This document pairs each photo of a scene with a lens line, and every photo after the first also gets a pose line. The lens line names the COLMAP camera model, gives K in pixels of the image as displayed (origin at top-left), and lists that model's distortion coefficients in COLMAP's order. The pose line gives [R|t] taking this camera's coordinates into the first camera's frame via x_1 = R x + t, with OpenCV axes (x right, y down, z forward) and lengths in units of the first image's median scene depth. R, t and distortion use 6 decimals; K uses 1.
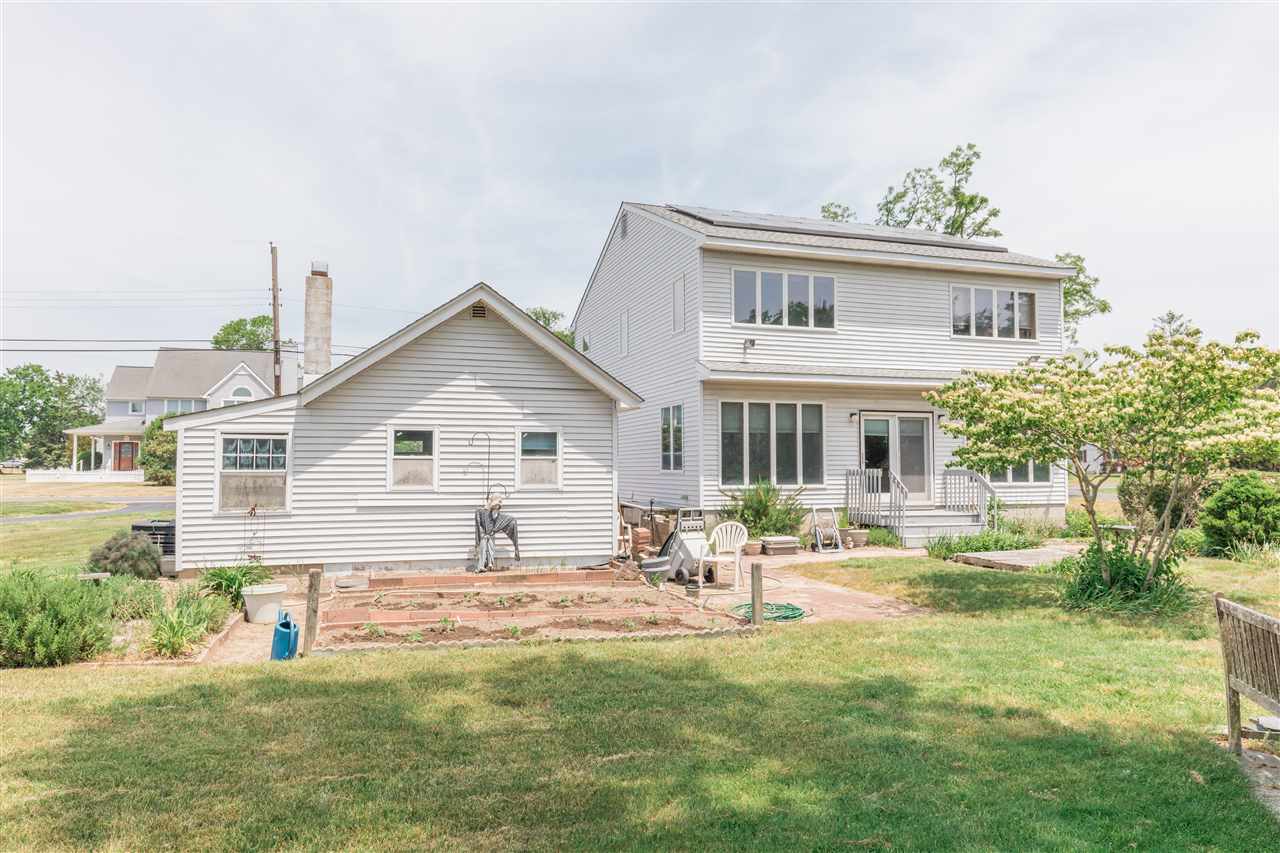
lens RADIAL K [[867.5, 0, 638.6], [0, 867.5, 428.5], [0, 0, 1]] dist [0.000998, -0.001485]
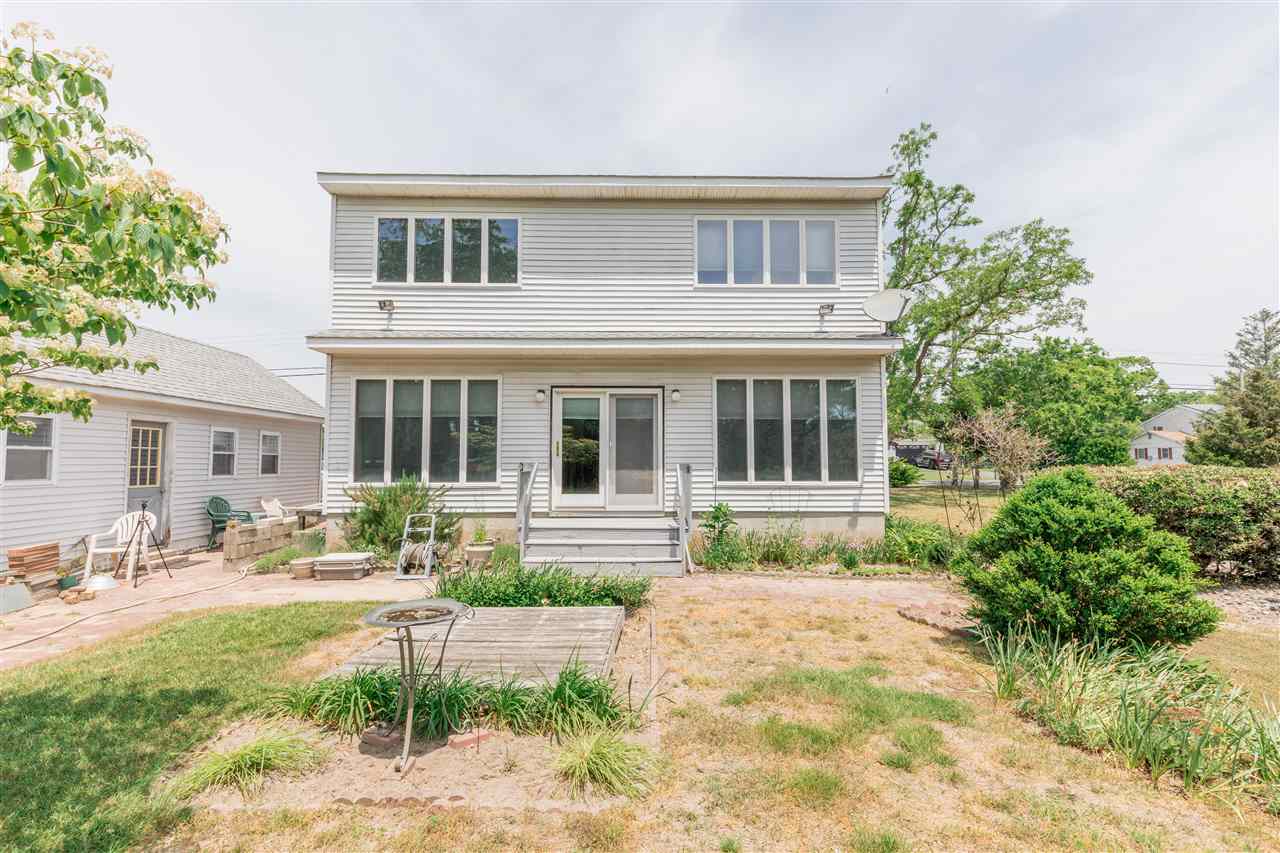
lens RADIAL K [[580.4, 0, 641.3], [0, 580.4, 428.4], [0, 0, 1]] dist [0.004002, 0.000886]
pose [[0.953839, -0.015980, -0.299894, 0.475397], [0.011623, 0.999799, -0.016308, 0.025442], [0.300094, 0.012070, 0.953833, 0.521021]]
